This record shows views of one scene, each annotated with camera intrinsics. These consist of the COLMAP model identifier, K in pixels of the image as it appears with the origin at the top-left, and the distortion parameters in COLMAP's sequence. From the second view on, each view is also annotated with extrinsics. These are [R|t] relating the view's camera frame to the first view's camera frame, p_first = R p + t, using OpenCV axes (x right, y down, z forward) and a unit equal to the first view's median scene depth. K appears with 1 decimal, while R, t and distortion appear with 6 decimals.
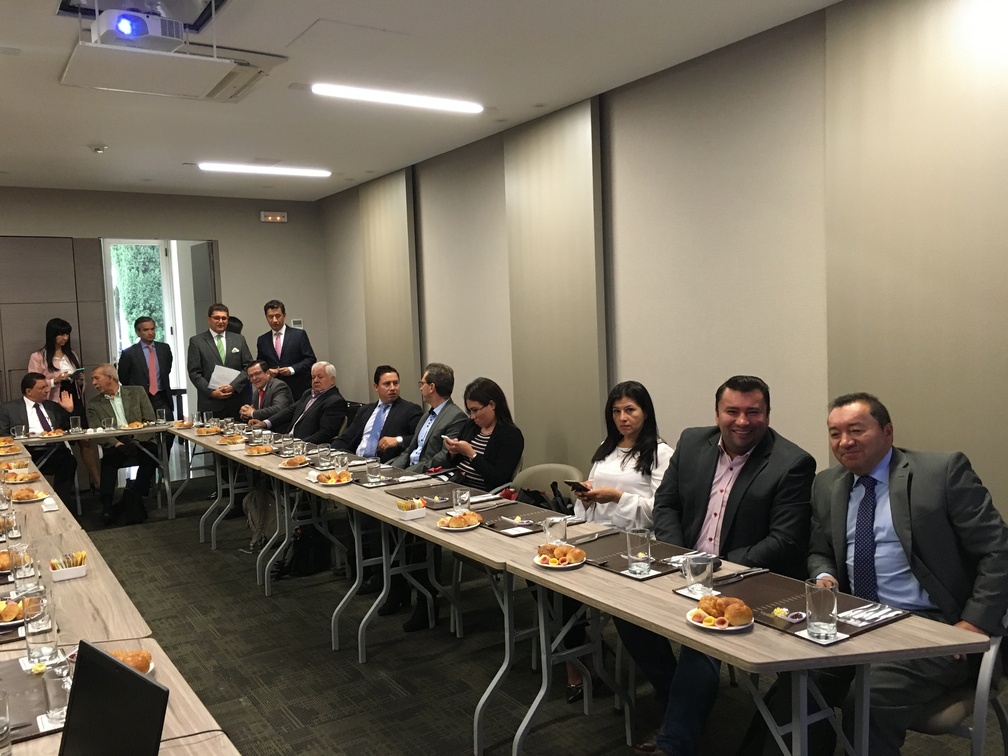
lens RADIAL K [[851.4, 0, 497.6], [0, 851.4, 375.6], [0, 0, 1]] dist [0.064775, -0.069056]
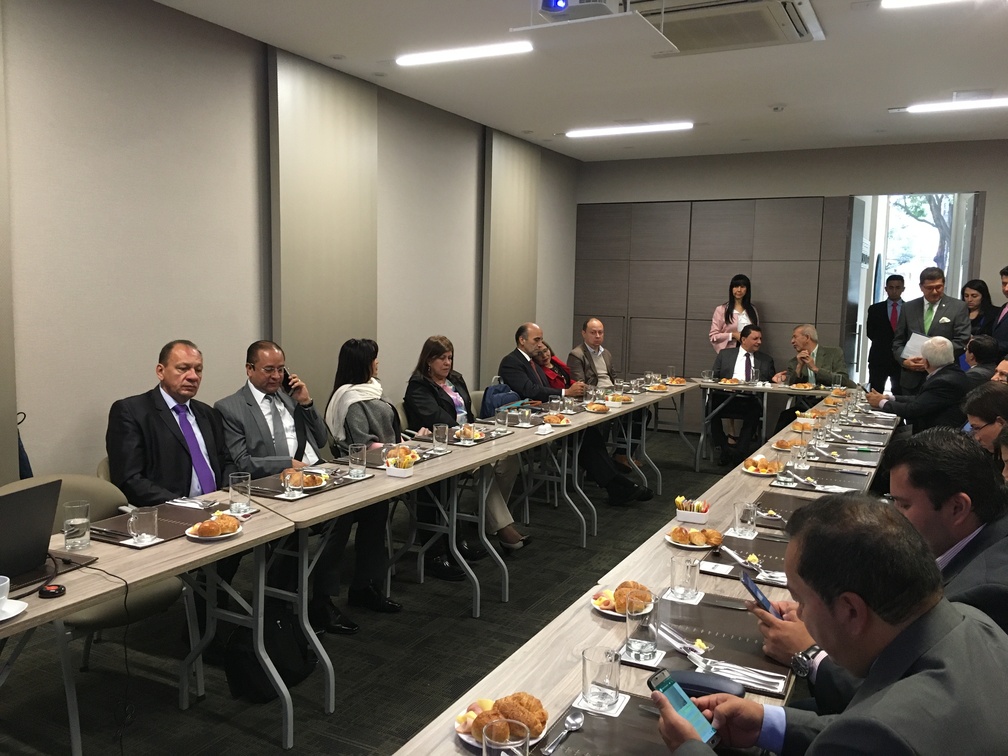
lens RADIAL K [[851.4, 0, 497.6], [0, 851.4, 375.6], [0, 0, 1]] dist [0.064775, -0.069056]
pose [[0.493692, 0.139199, -0.858424, 0.270472], [-0.098571, 0.989702, 0.103797, -0.023807], [0.864032, 0.033372, 0.502329, 0.210973]]
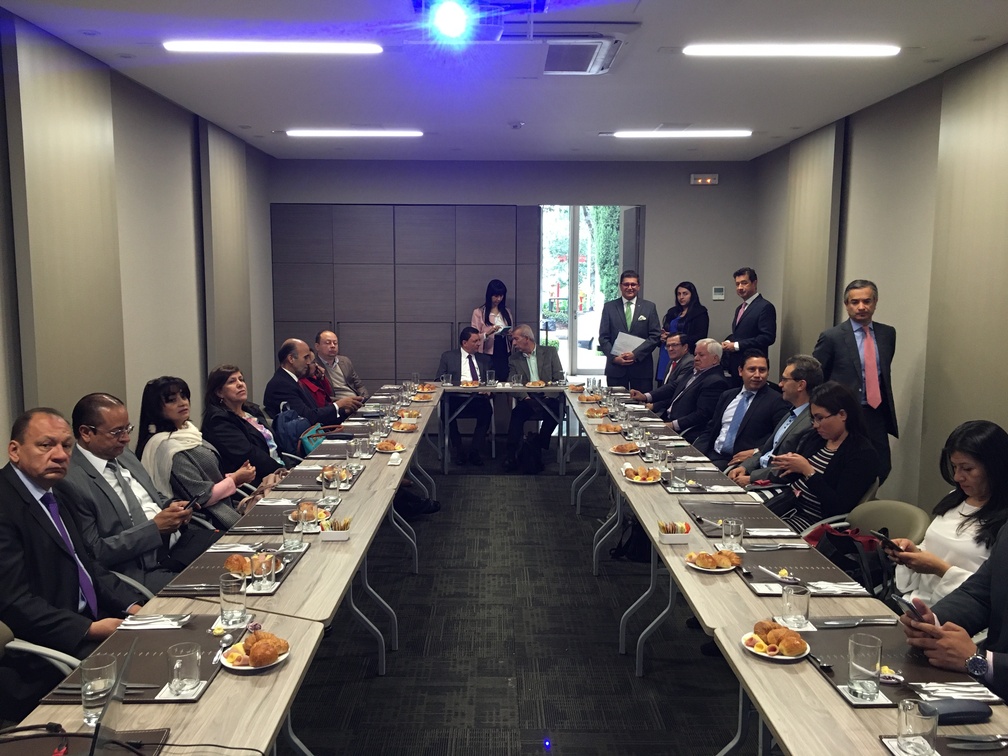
lens RADIAL K [[851.4, 0, 497.6], [0, 851.4, 375.6], [0, 0, 1]] dist [0.064775, -0.069056]
pose [[0.842311, 0.101023, -0.529440, 0.106327], [-0.070754, 0.994502, 0.077196, -0.033260], [0.534327, -0.027563, 0.844828, 0.077286]]
